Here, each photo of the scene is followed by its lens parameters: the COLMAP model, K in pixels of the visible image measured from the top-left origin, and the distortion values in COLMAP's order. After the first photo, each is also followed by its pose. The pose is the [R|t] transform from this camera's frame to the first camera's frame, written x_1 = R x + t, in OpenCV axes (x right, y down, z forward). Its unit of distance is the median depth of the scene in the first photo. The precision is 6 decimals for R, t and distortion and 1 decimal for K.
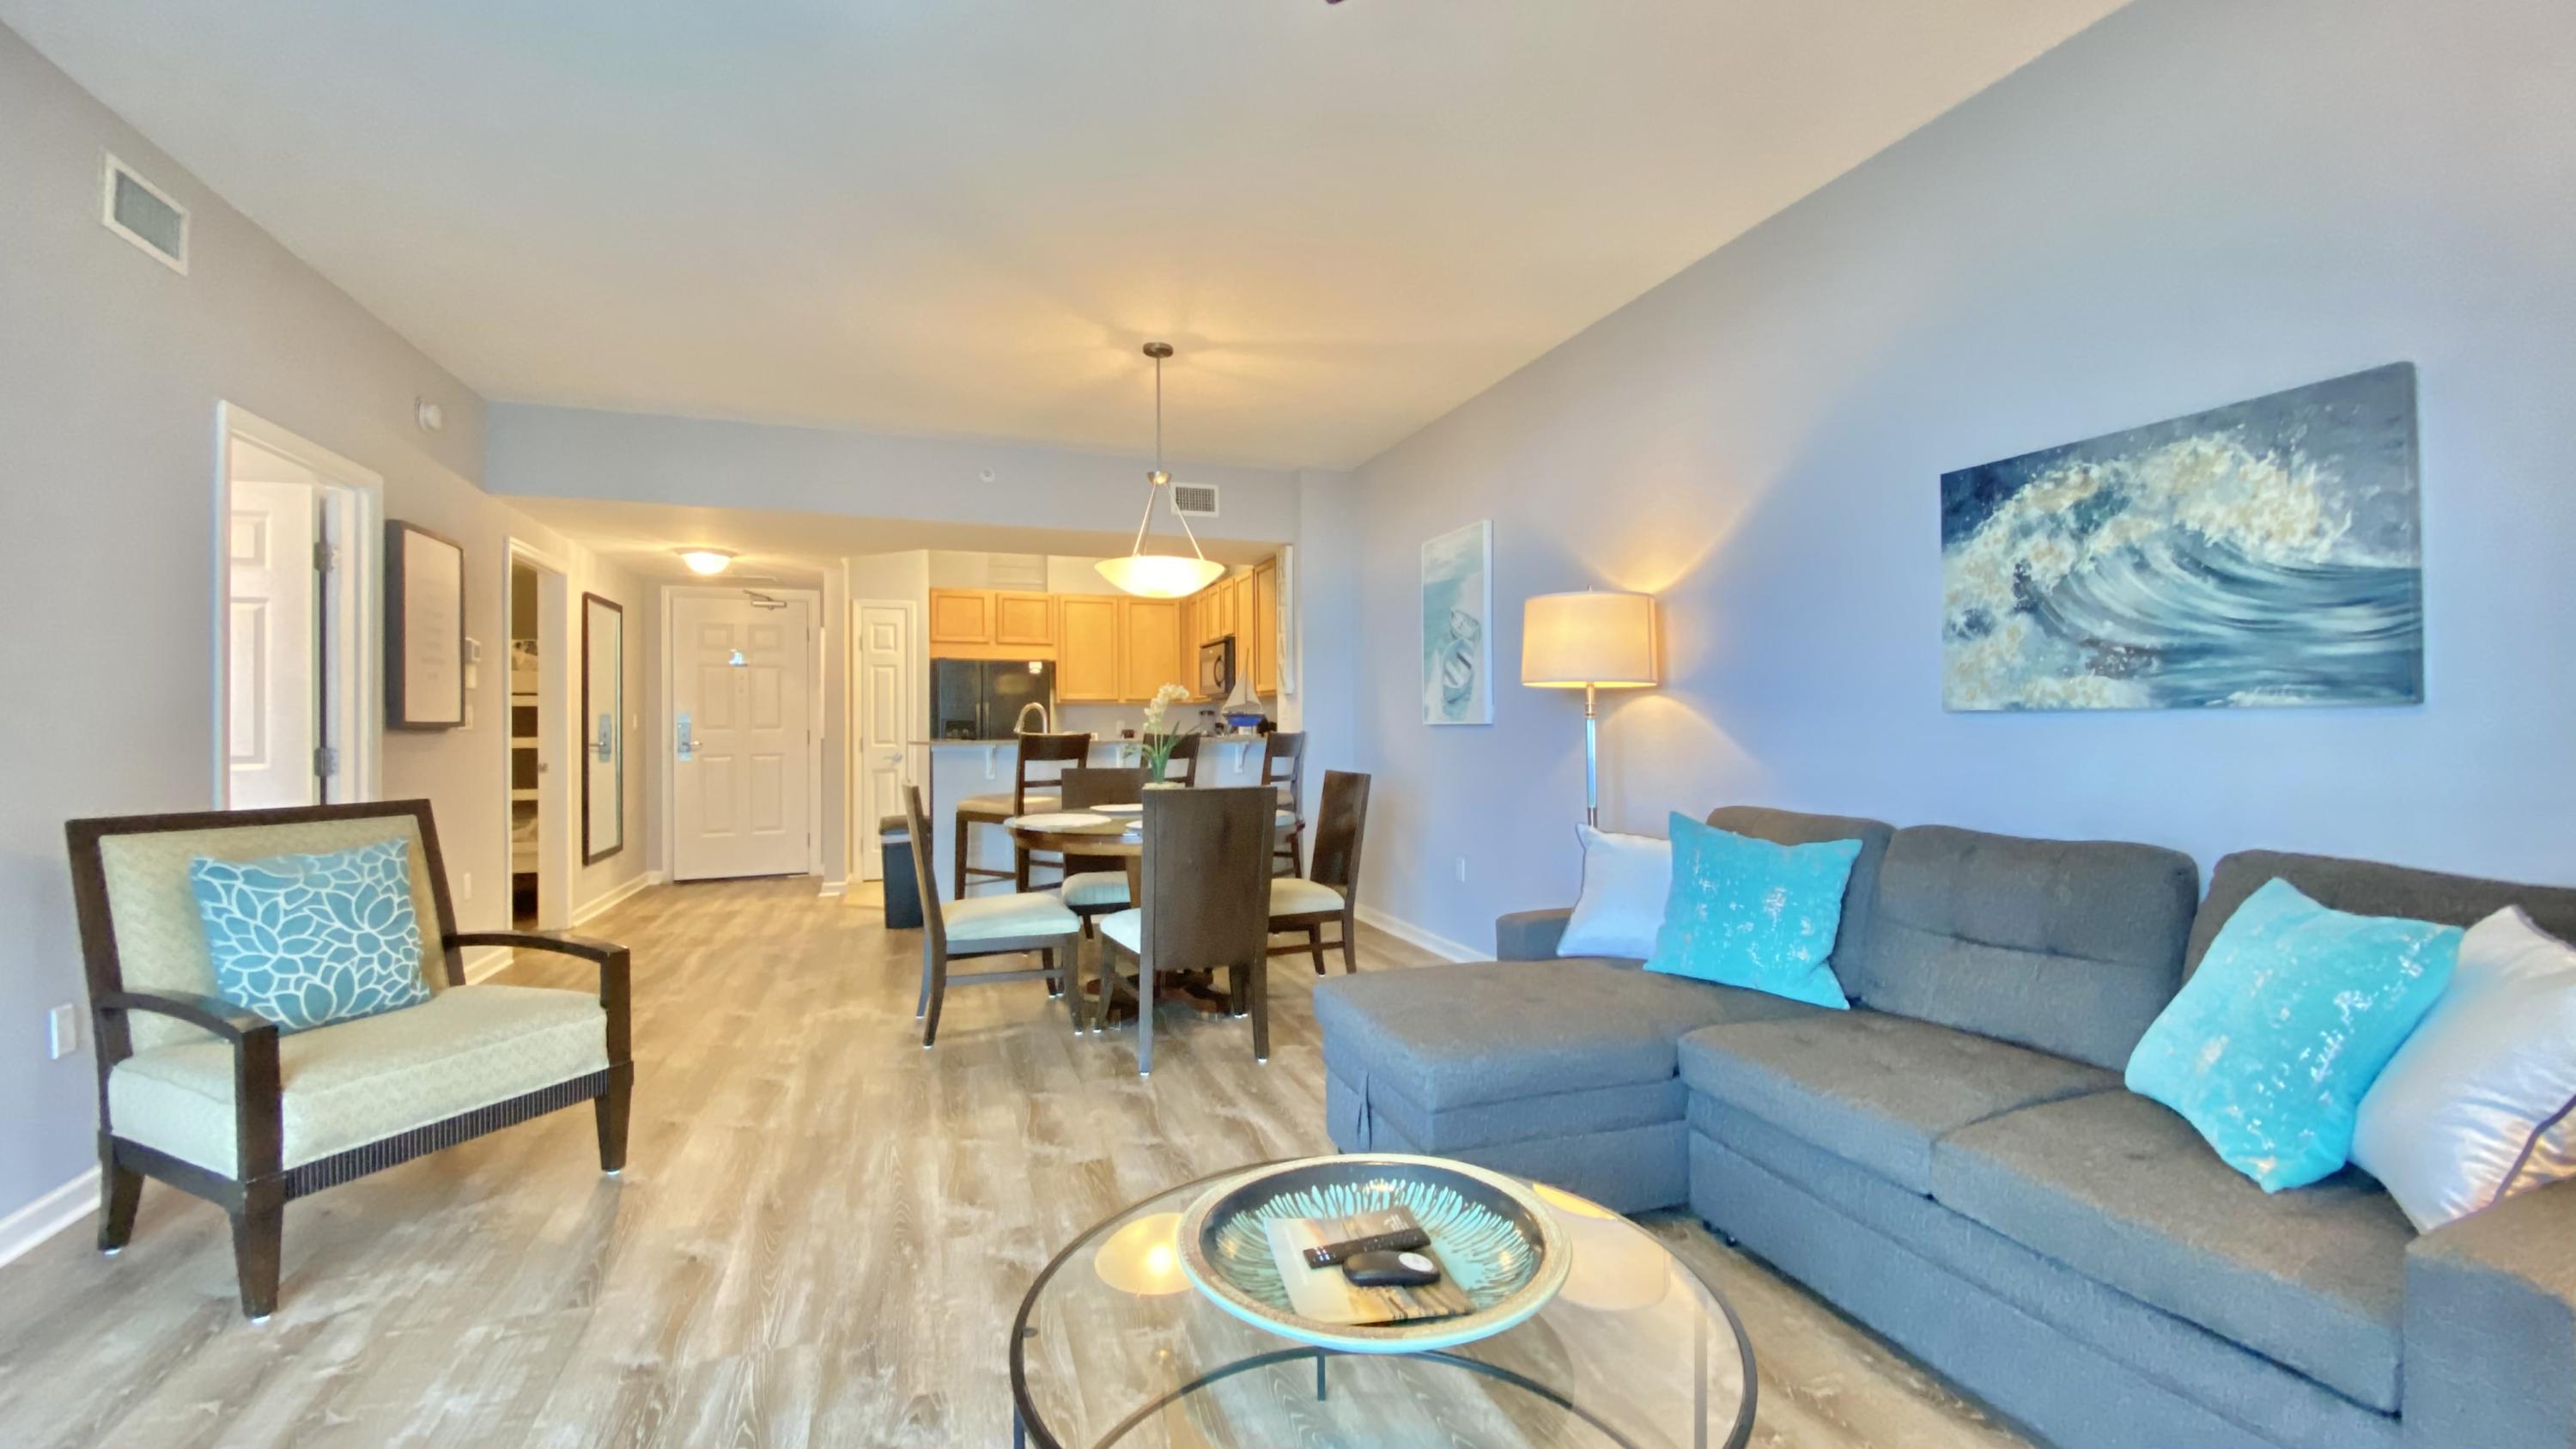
lens RADIAL K [[1043.6, 0, 1282.0], [0, 1043.6, 717.8], [0, 0, 1]] dist [0.022244, -0.019093]
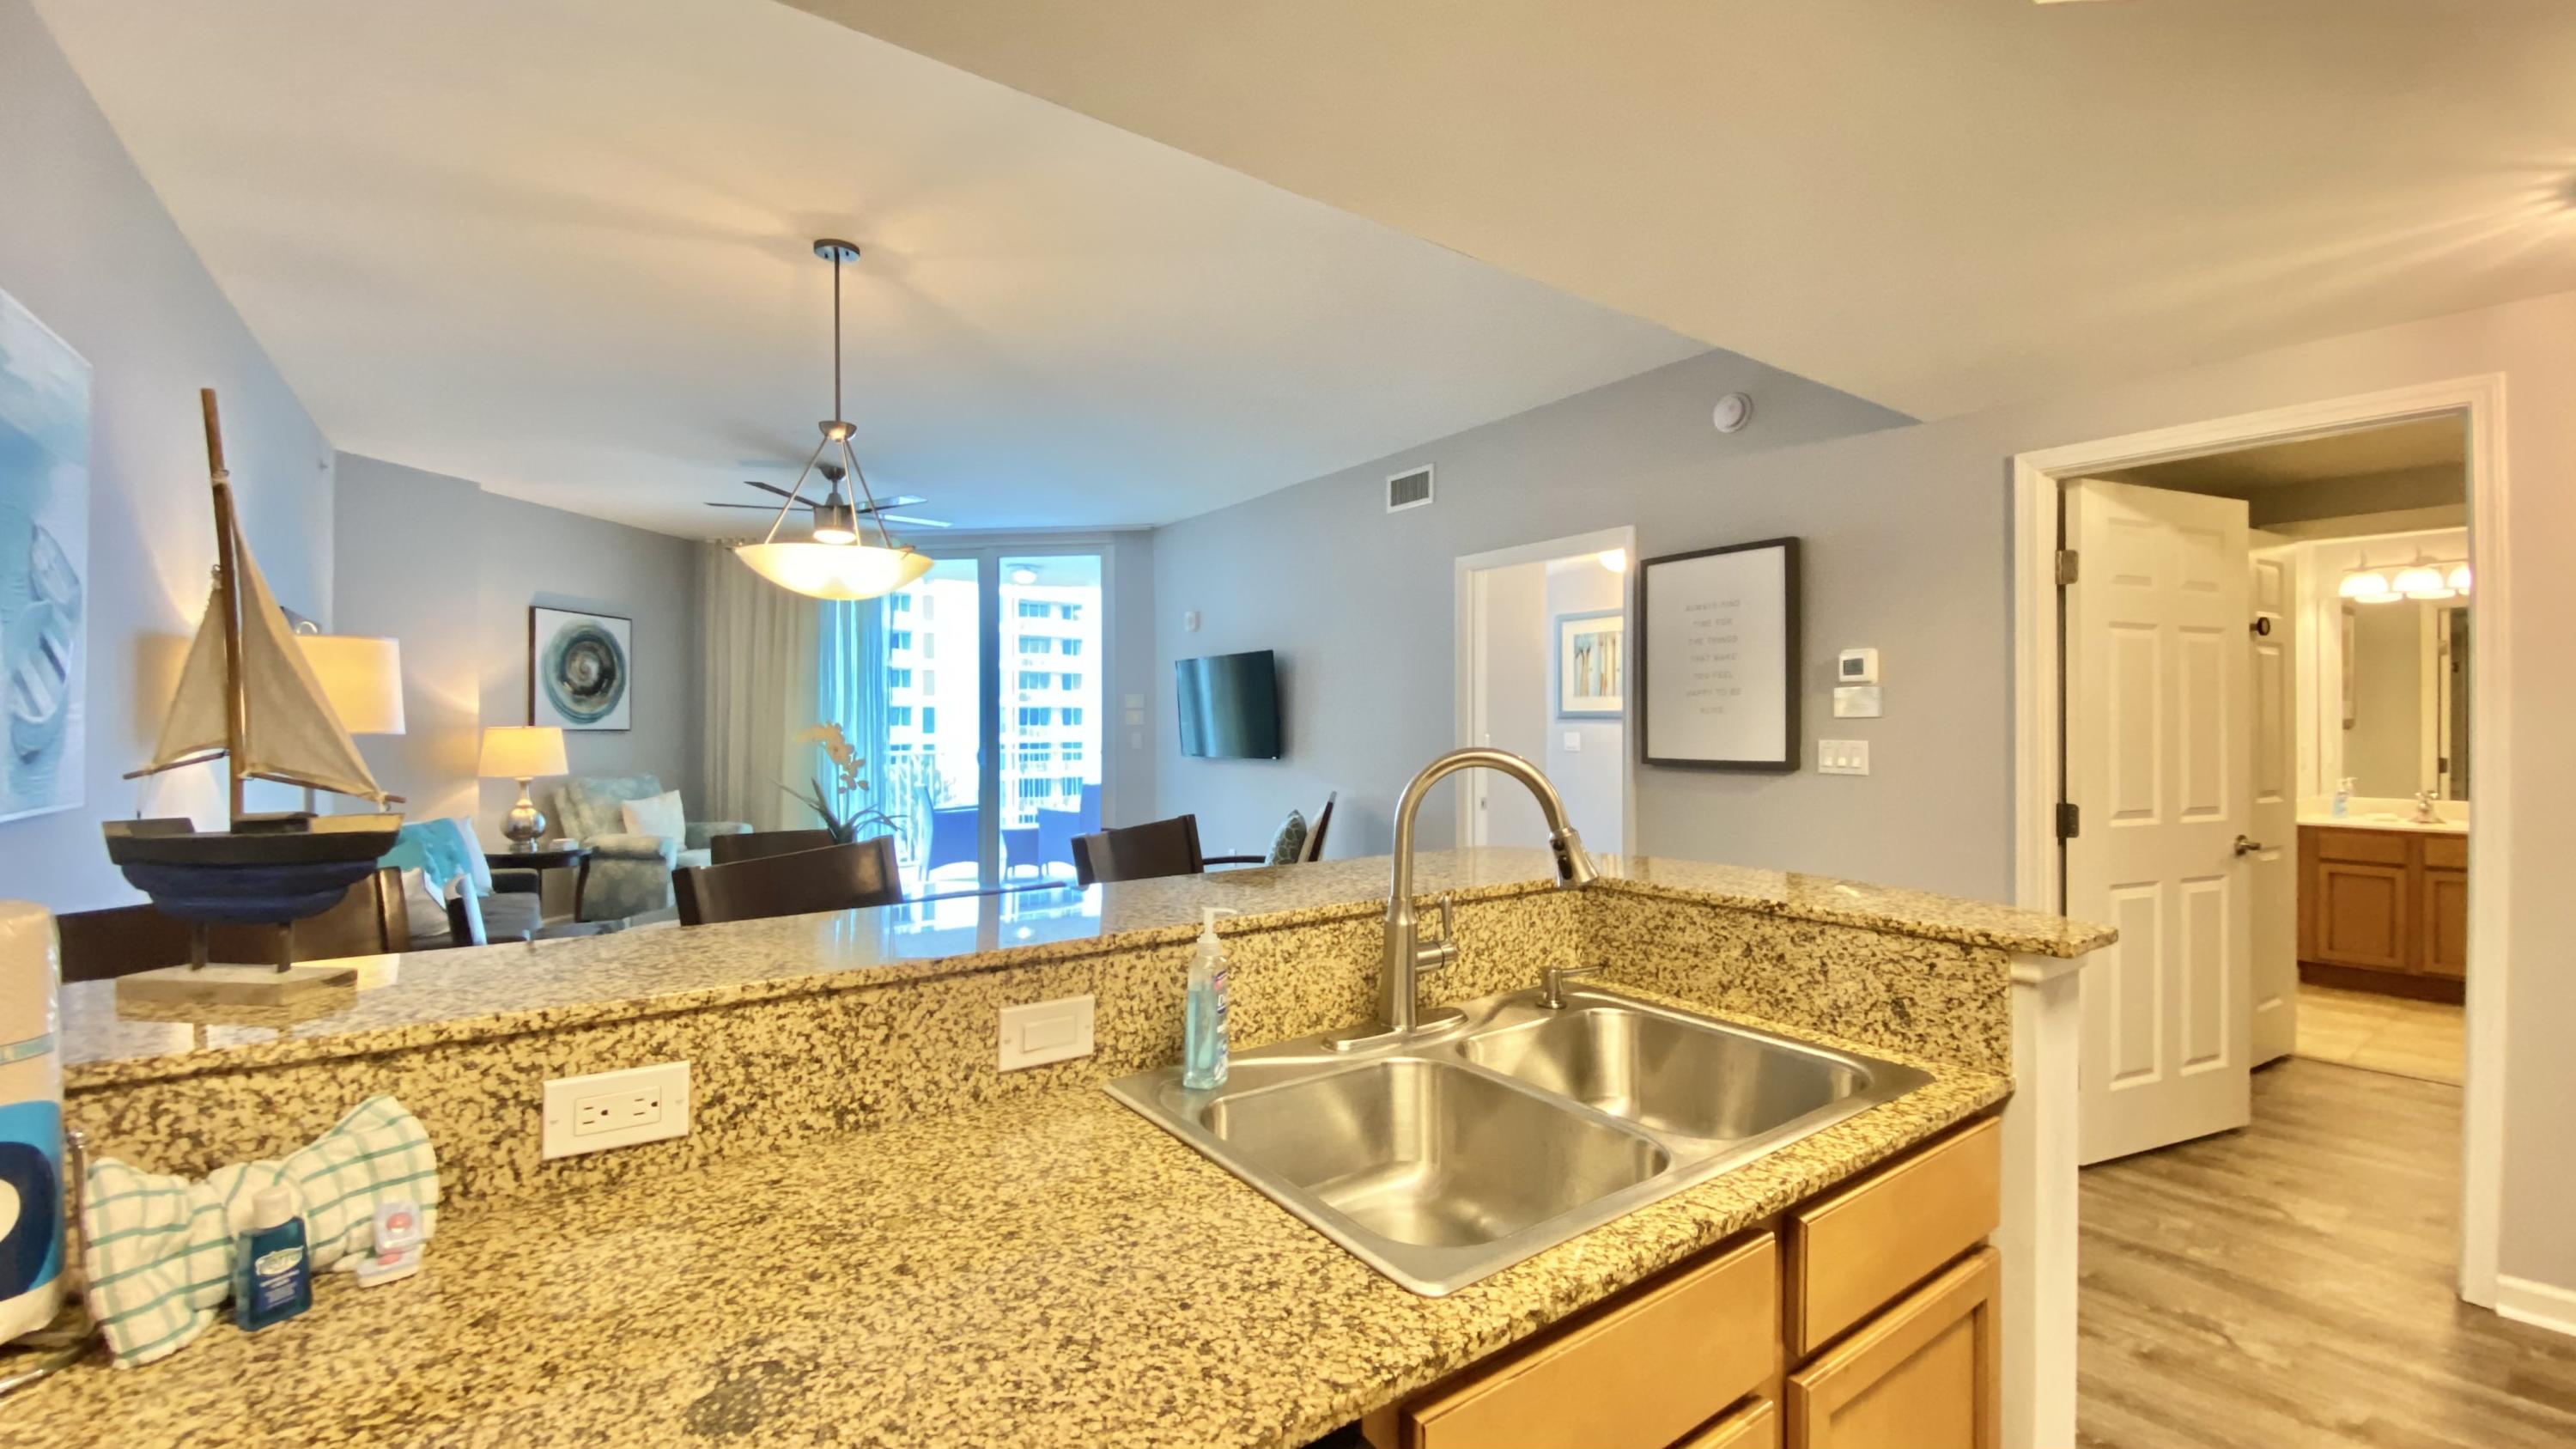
lens RADIAL K [[1038.9, 0, 1288.0], [0, 1038.9, 724.5], [0, 0, 1]] dist [0.009303, -0.016620]
pose [[-0.957348, 0.005816, -0.288879, -0.341326], [0.007377, 0.999963, -0.004316, -0.044118], [0.288843, -0.006263, -0.957356, 2.928936]]
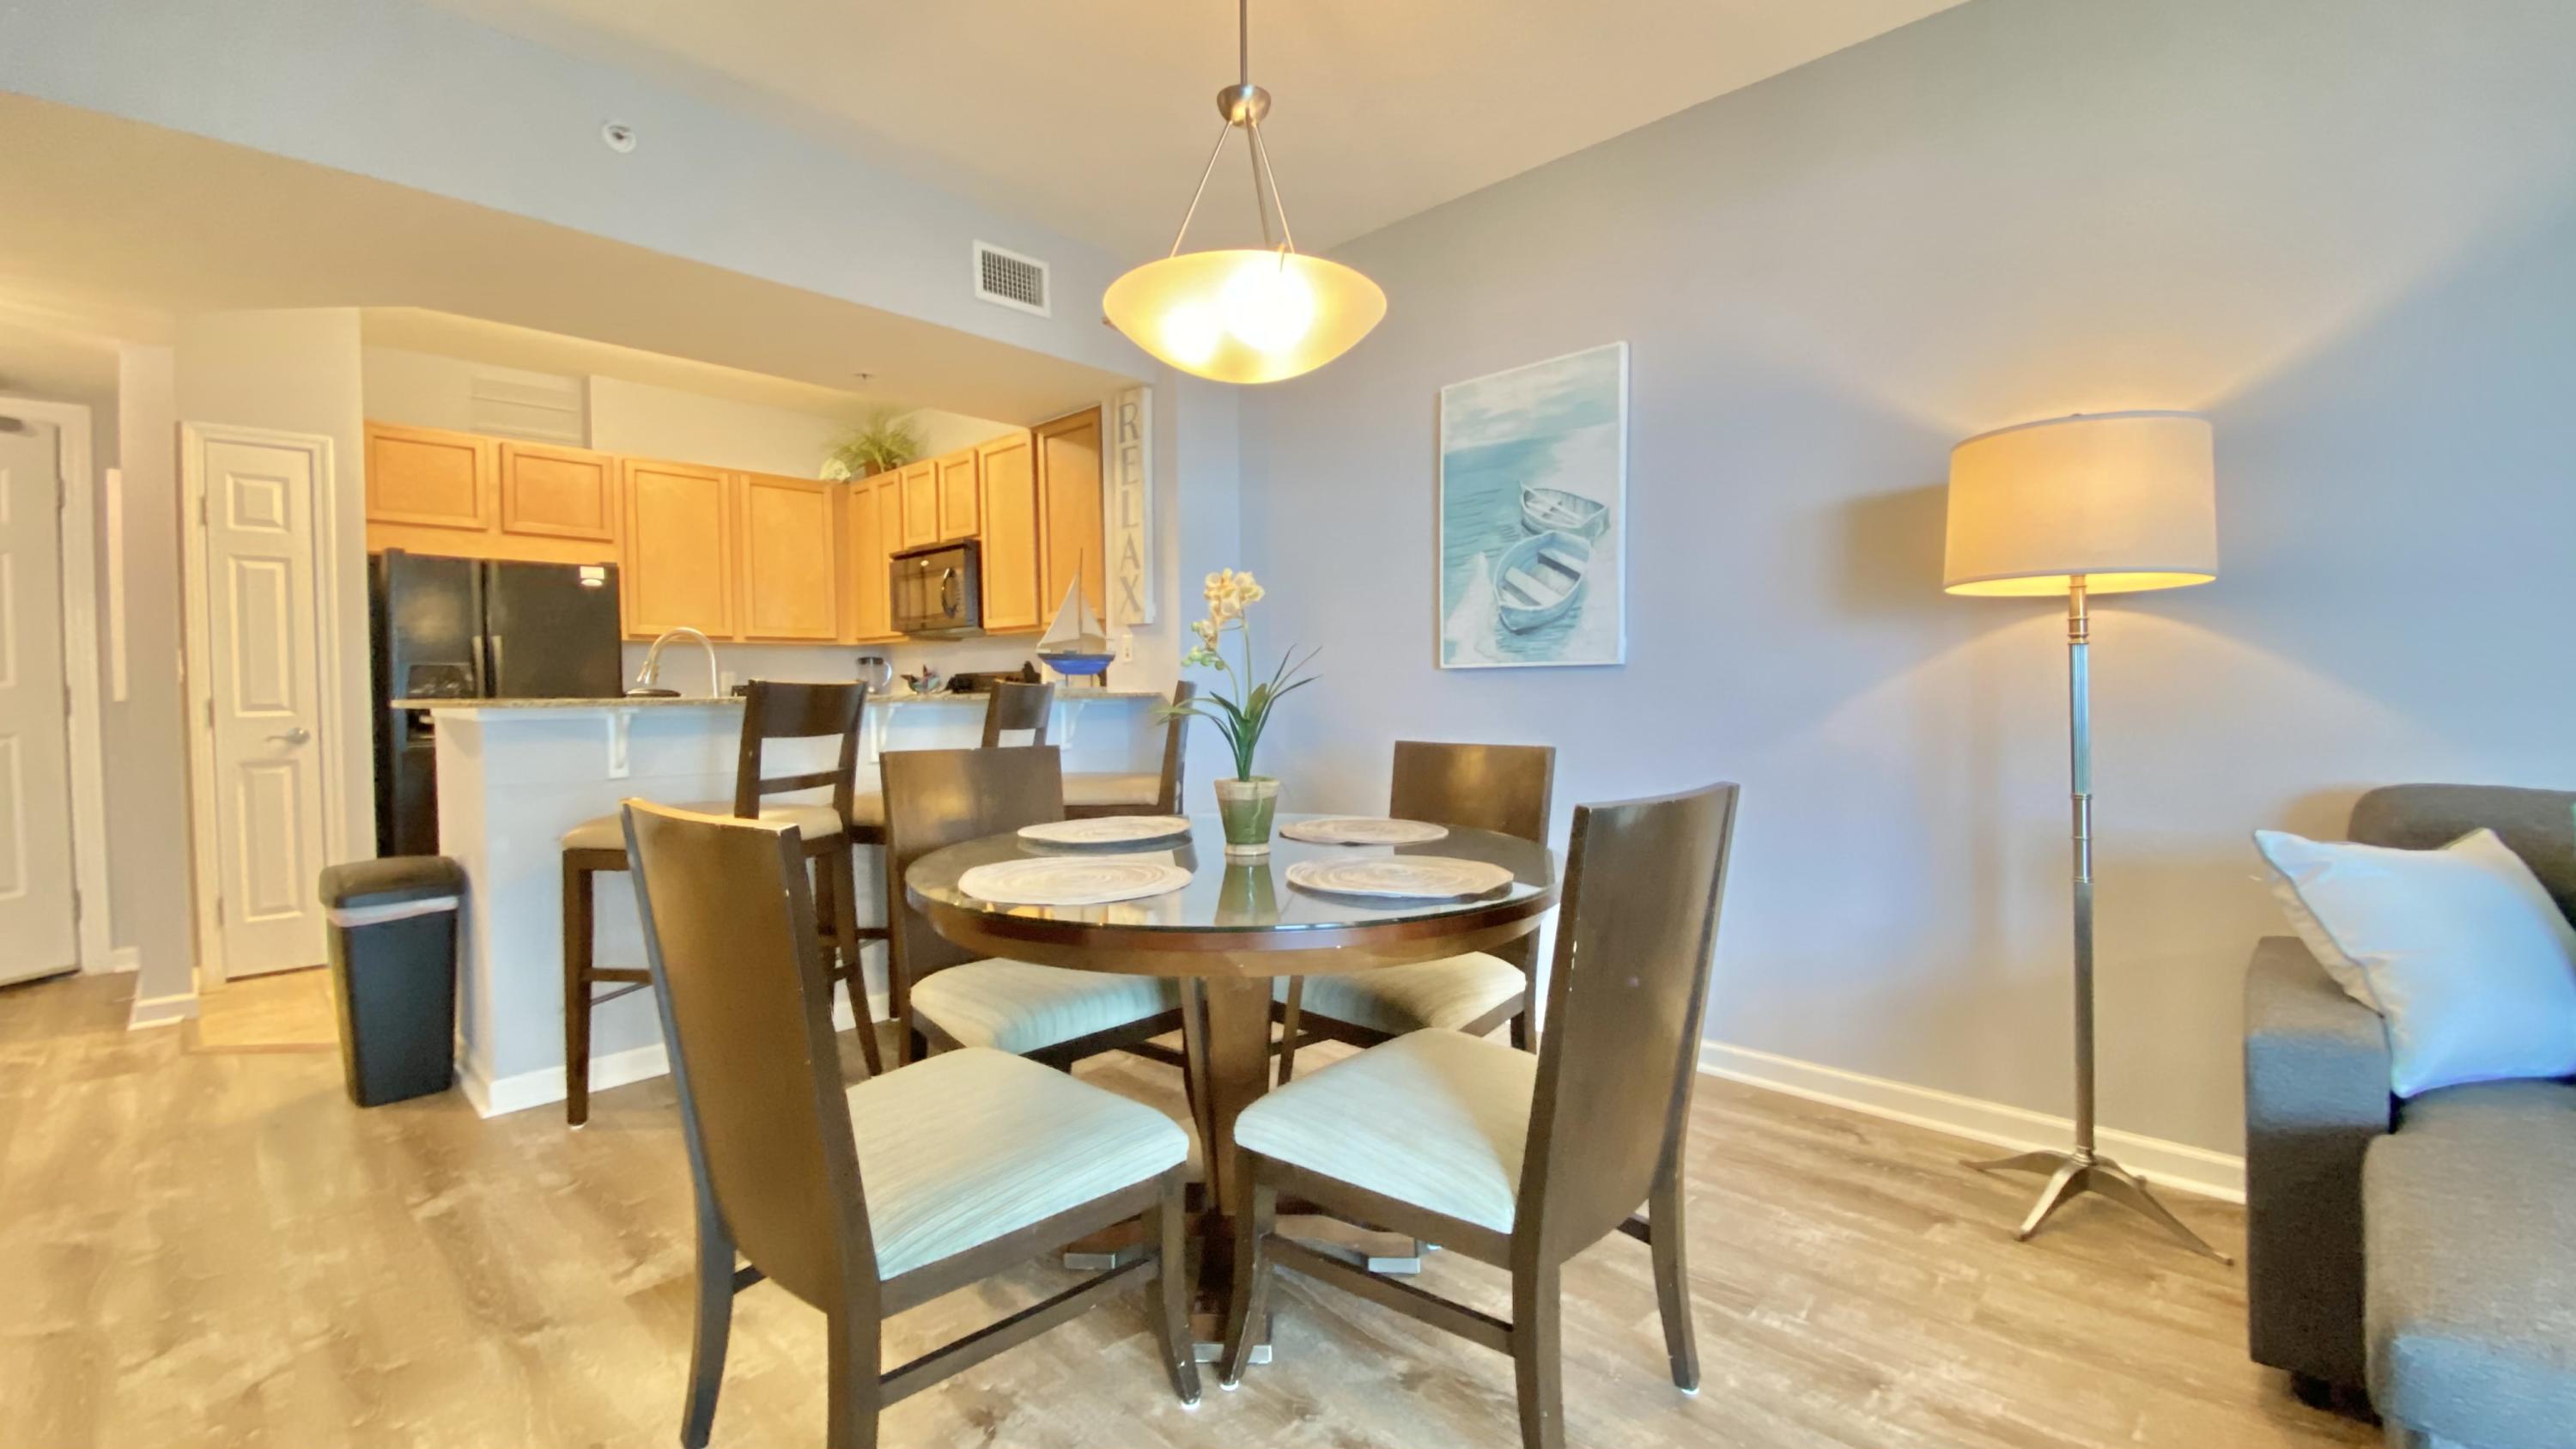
lens RADIAL K [[1038.9, 0, 1288.0], [0, 1038.9, 724.5], [0, 0, 1]] dist [0.009303, -0.016620]
pose [[0.884879, -0.016765, 0.465520, -0.525145], [-0.001934, 0.999211, 0.039661, 0.033428], [-0.465818, -0.035995, 0.884148, 0.973414]]
